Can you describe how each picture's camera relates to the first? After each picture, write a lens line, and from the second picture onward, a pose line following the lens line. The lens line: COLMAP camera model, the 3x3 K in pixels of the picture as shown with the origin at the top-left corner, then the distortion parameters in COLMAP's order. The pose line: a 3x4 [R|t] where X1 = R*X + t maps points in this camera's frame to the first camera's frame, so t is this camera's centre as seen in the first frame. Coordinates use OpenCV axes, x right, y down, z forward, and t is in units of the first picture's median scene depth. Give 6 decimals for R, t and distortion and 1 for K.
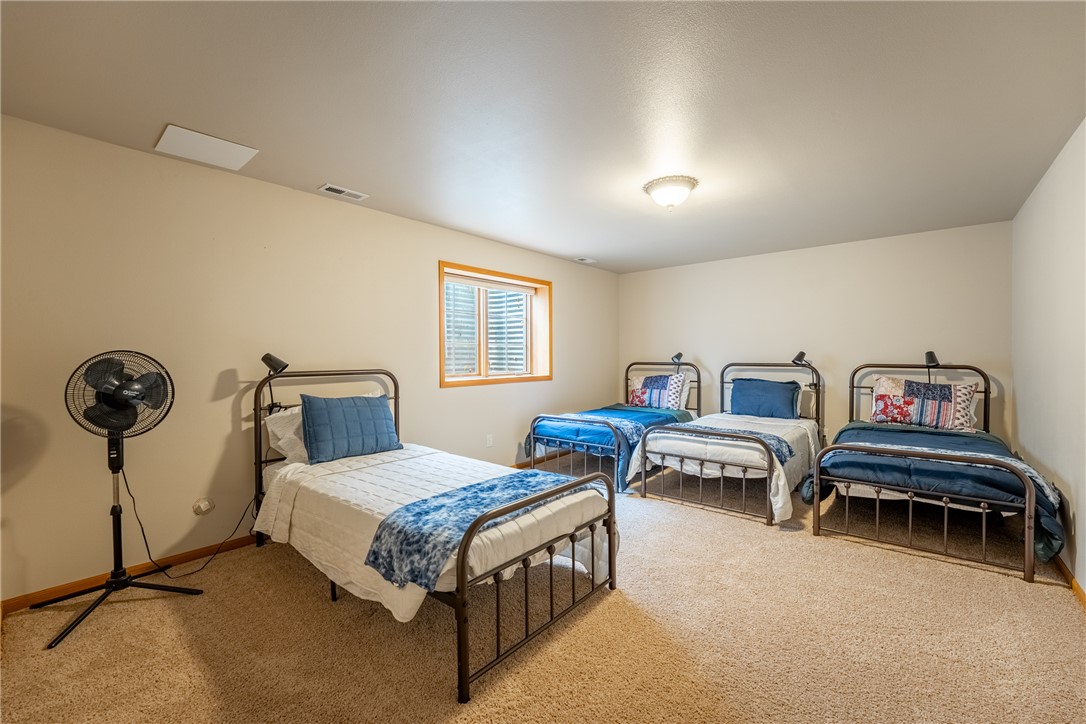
lens RADIAL K [[444.6, 0, 543.0], [0, 444.6, 362.0], [0, 0, 1]] dist [-0.001191, -0.000042]
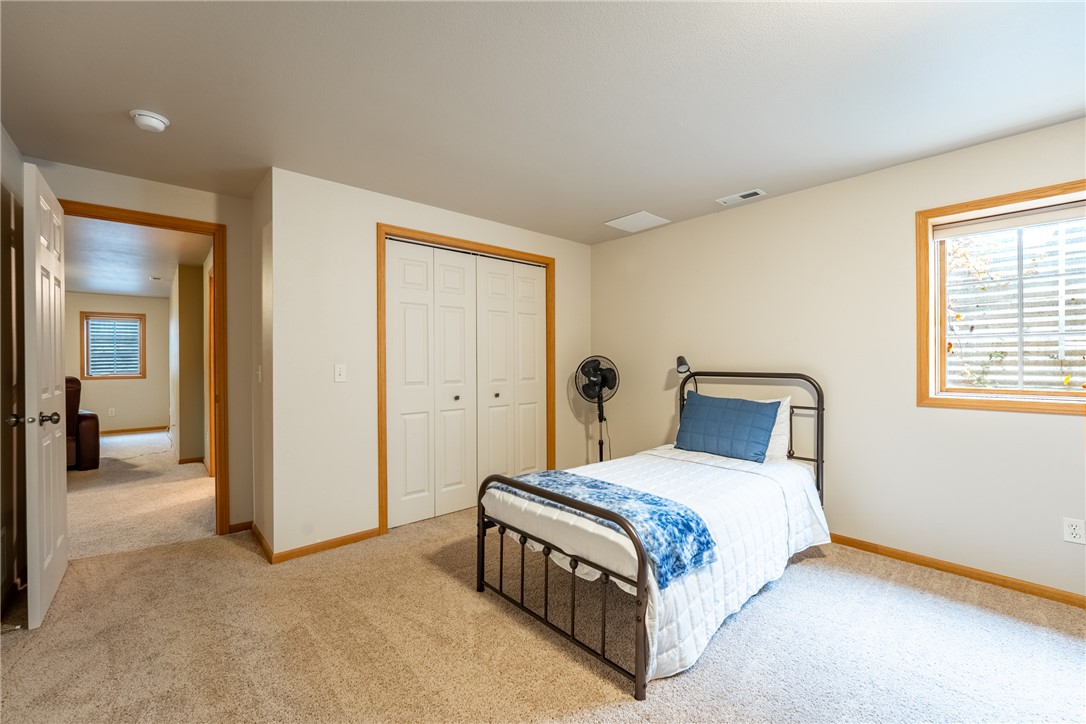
lens RADIAL K [[444.6, 0, 543.0], [0, 444.6, 362.0], [0, 0, 1]] dist [-0.001191, -0.000042]
pose [[-0.126561, 0.012462, -0.991881, 0.905803], [-0.006236, 0.999891, 0.013359, -0.021104], [0.991939, 0.007876, -0.126470, 0.987460]]
